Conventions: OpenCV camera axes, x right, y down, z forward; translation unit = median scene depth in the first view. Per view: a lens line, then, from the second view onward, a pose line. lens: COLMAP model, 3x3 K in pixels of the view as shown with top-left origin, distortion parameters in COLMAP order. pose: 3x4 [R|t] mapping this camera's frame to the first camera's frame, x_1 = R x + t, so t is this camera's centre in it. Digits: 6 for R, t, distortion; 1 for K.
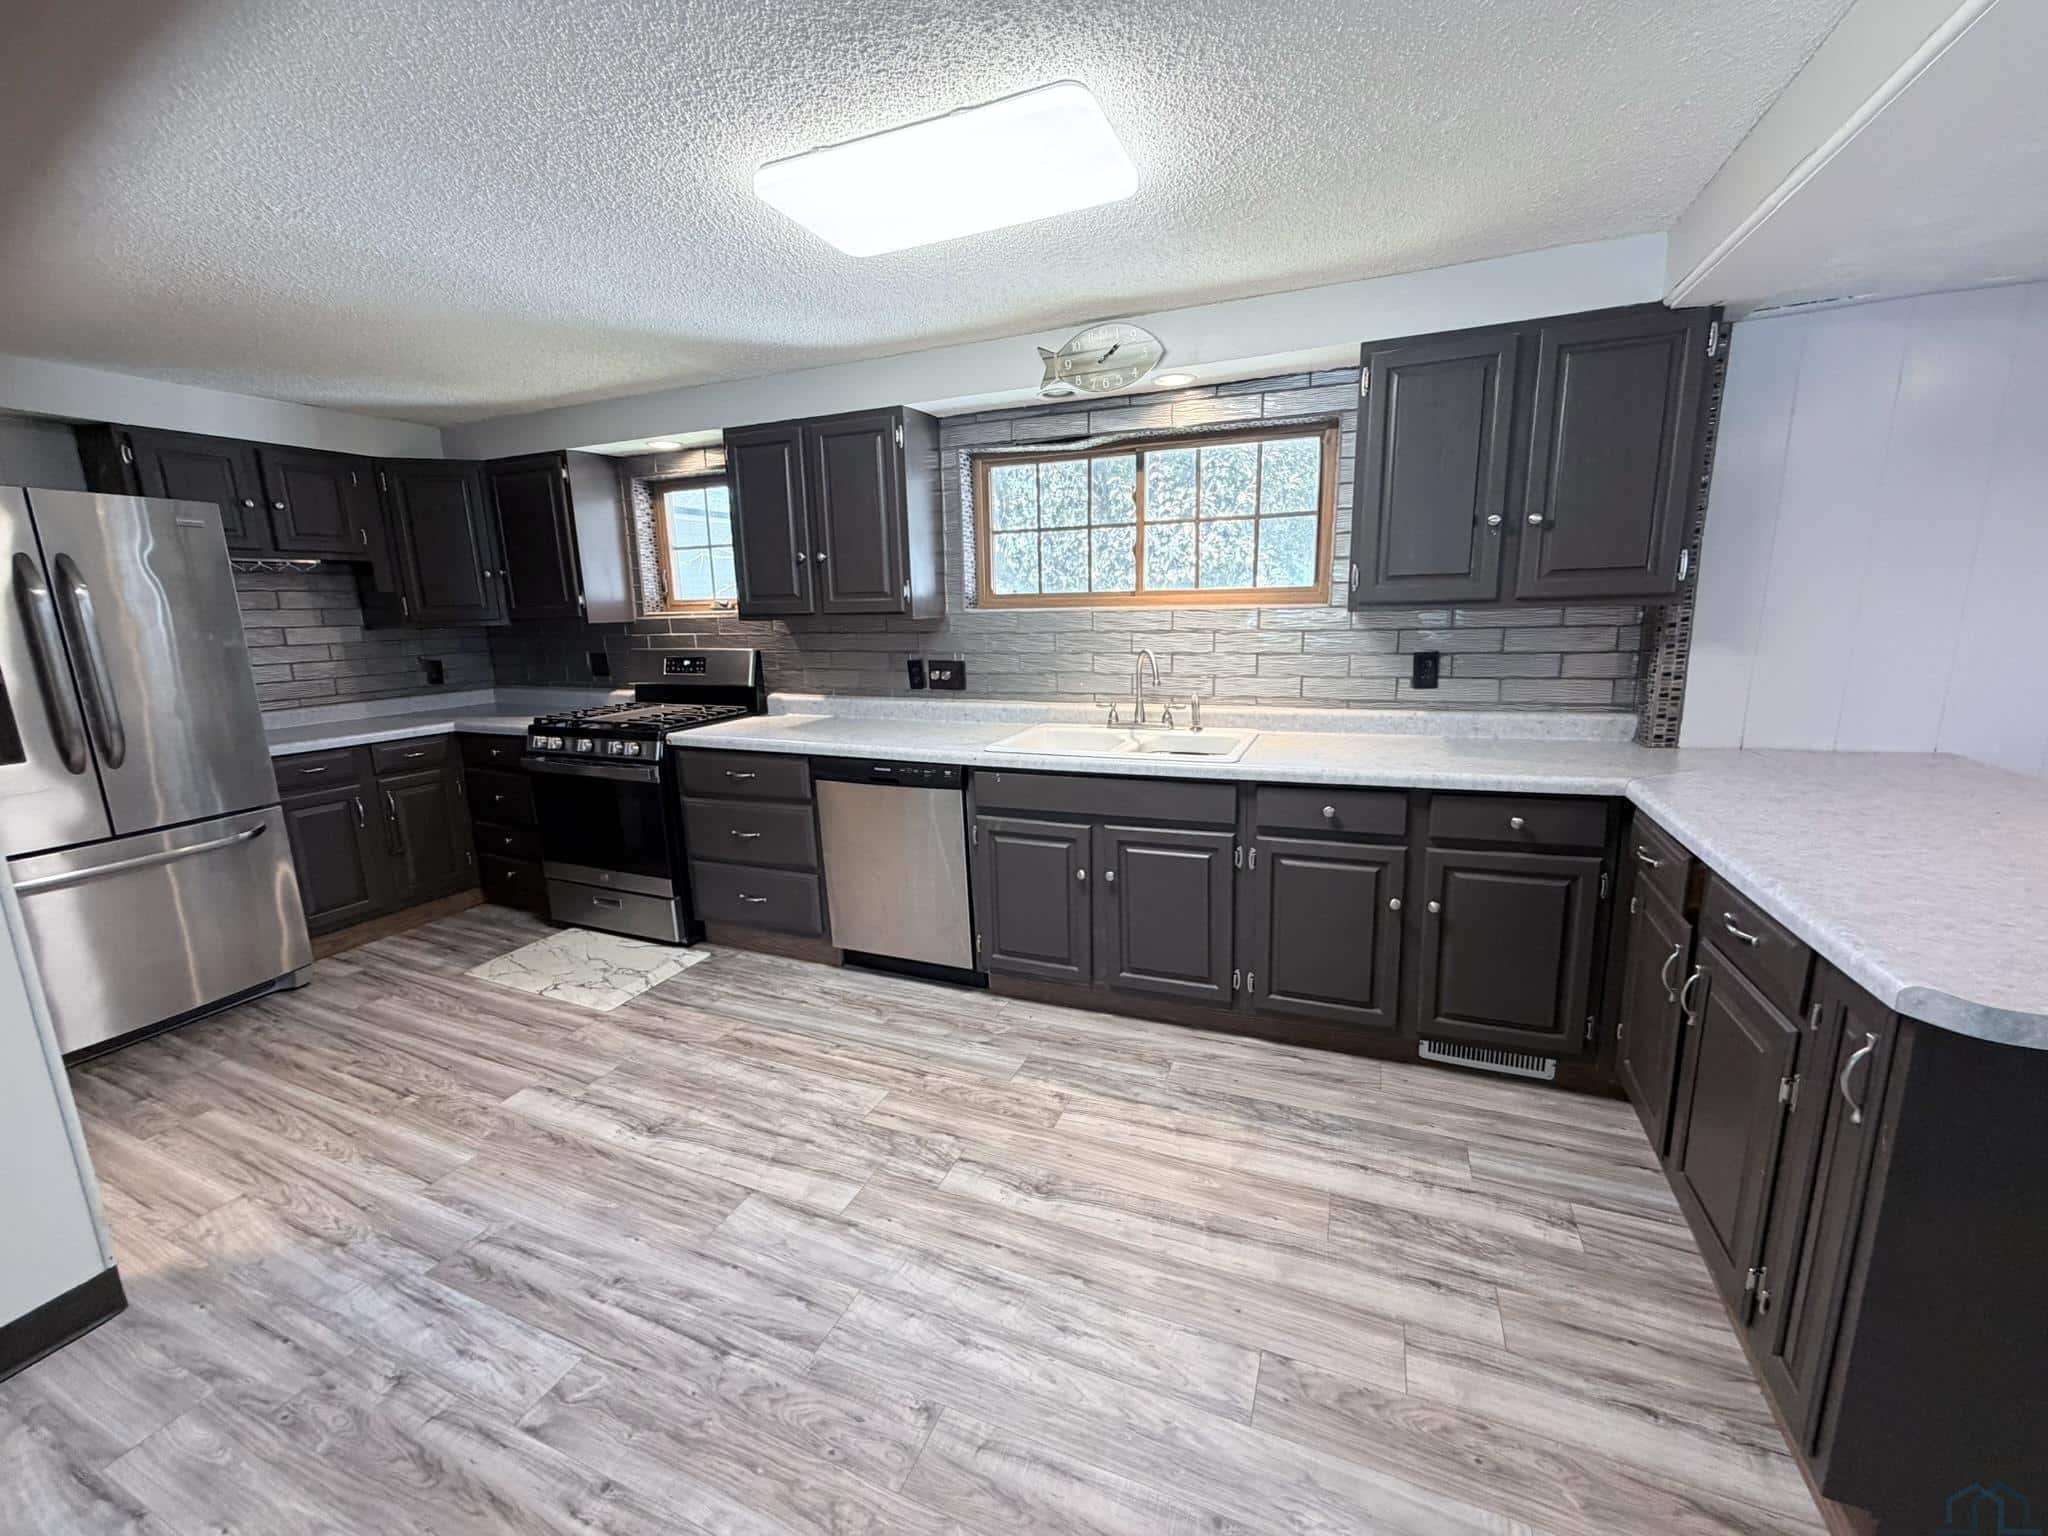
lens RADIAL K [[793.0, 0, 1028.6], [0, 793.0, 764.7], [0, 0, 1]] dist [0.001288, 0.000041]
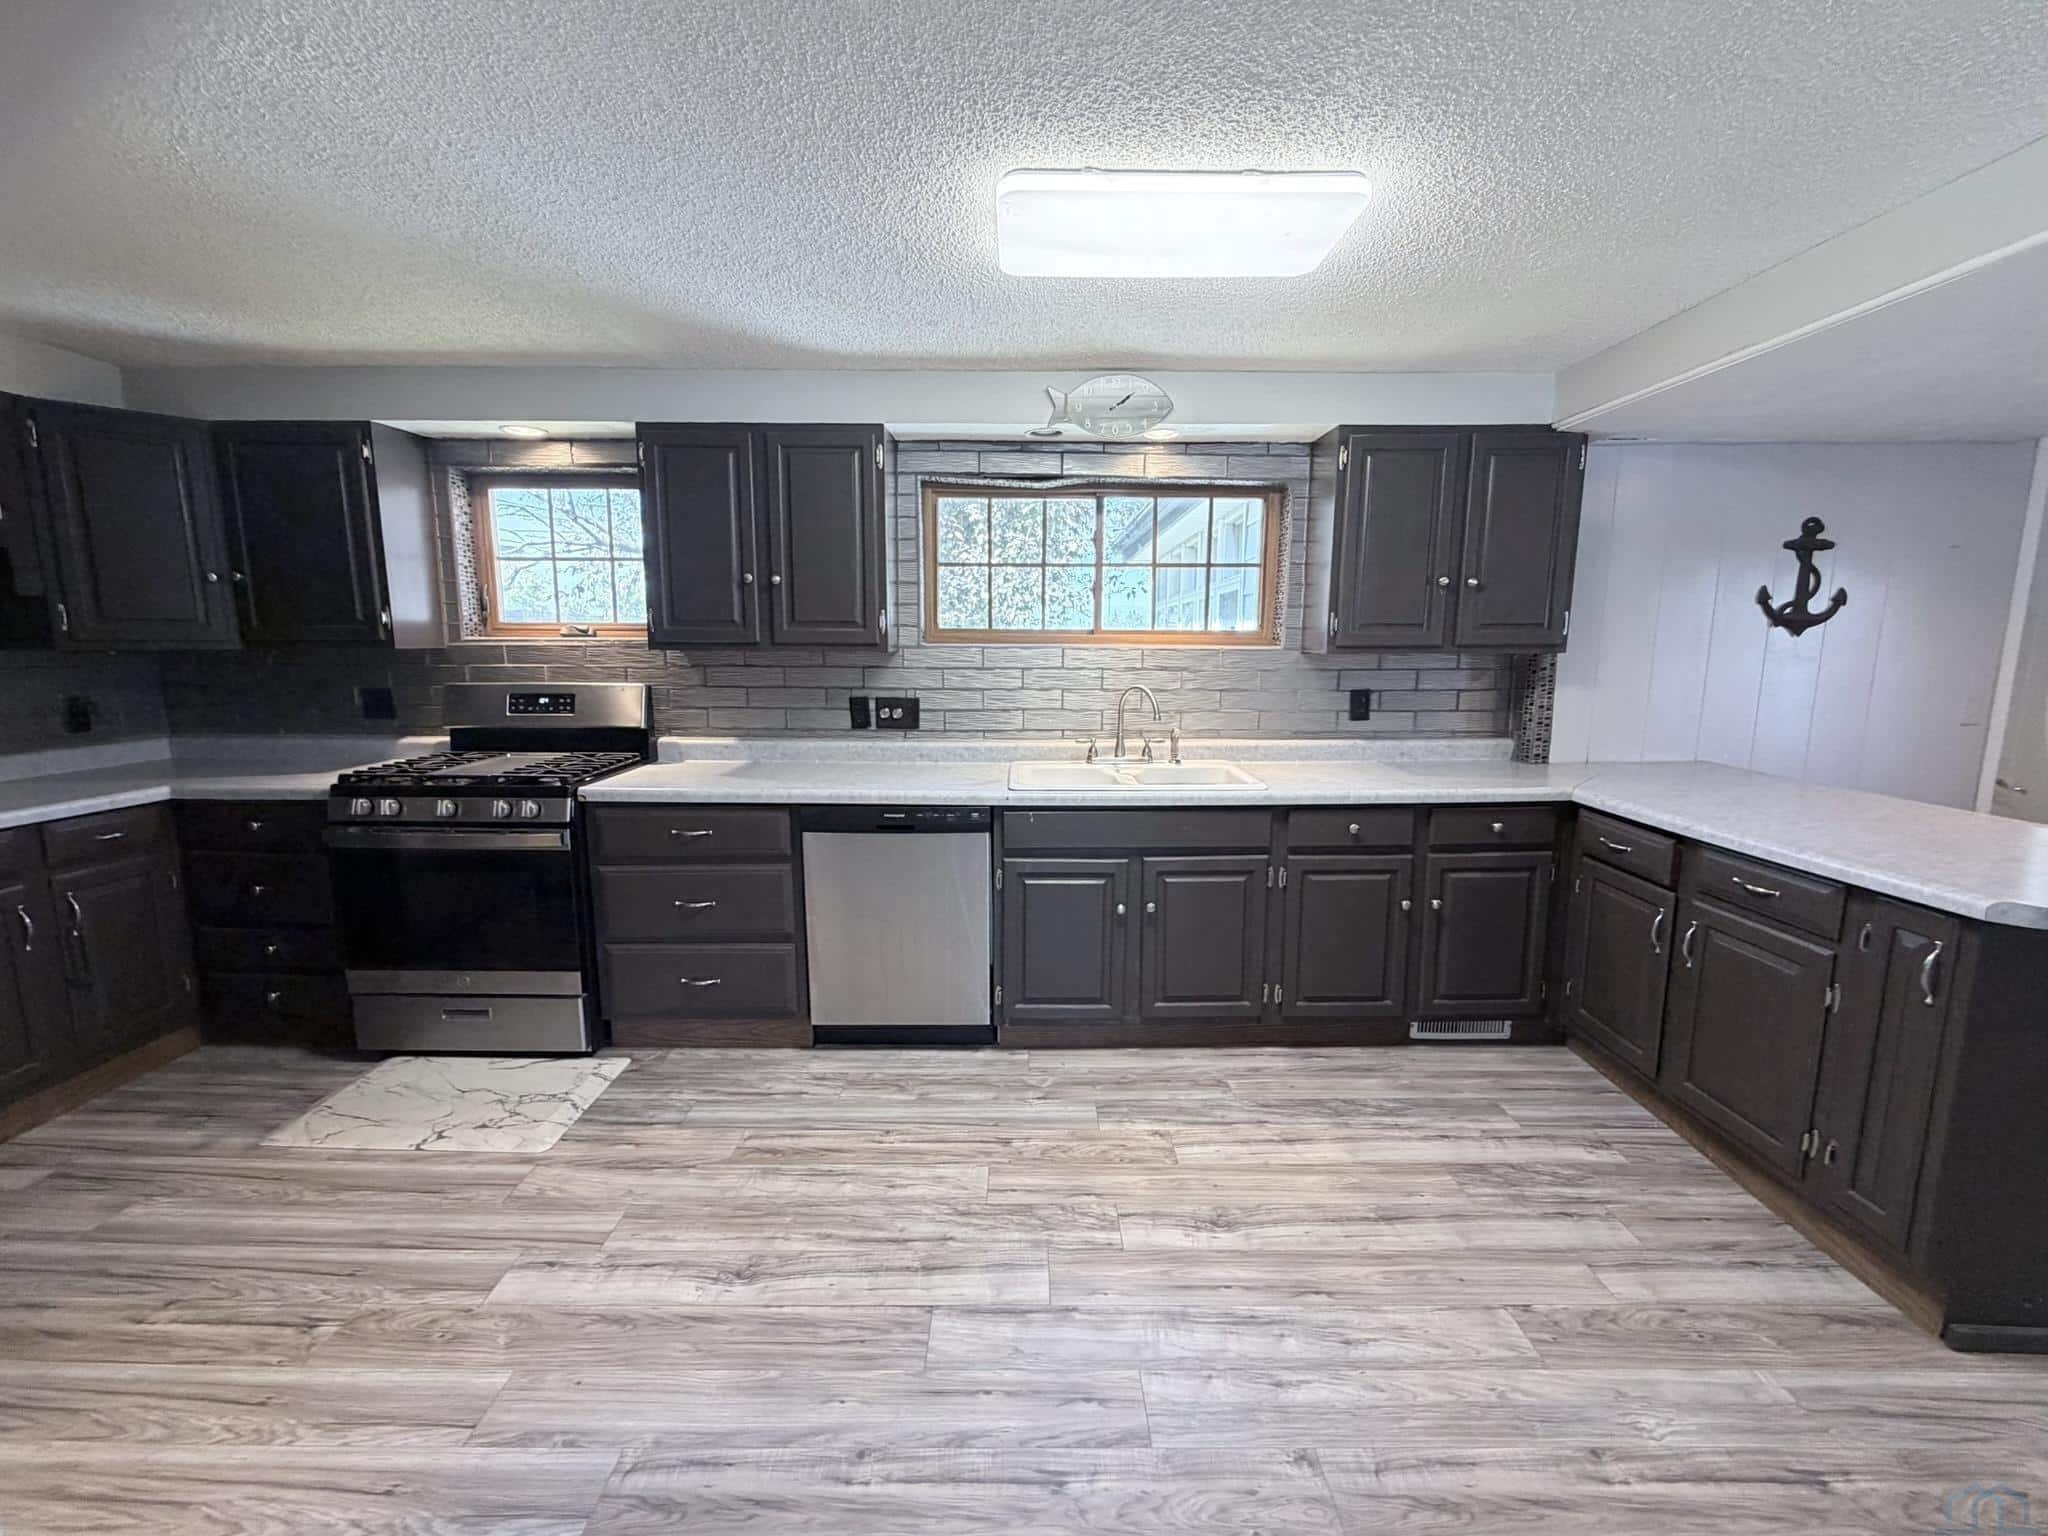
lens RADIAL K [[817.7, 0, 1021.6], [0, 817.7, 767.7], [0, 0, 1]] dist [0.000563, 0.000231]
pose [[0.925599, -0.031562, 0.377188, -0.434536], [0.050693, 0.997876, -0.040899, -0.003377], [-0.375096, 0.056977, 0.925233, 0.084619]]
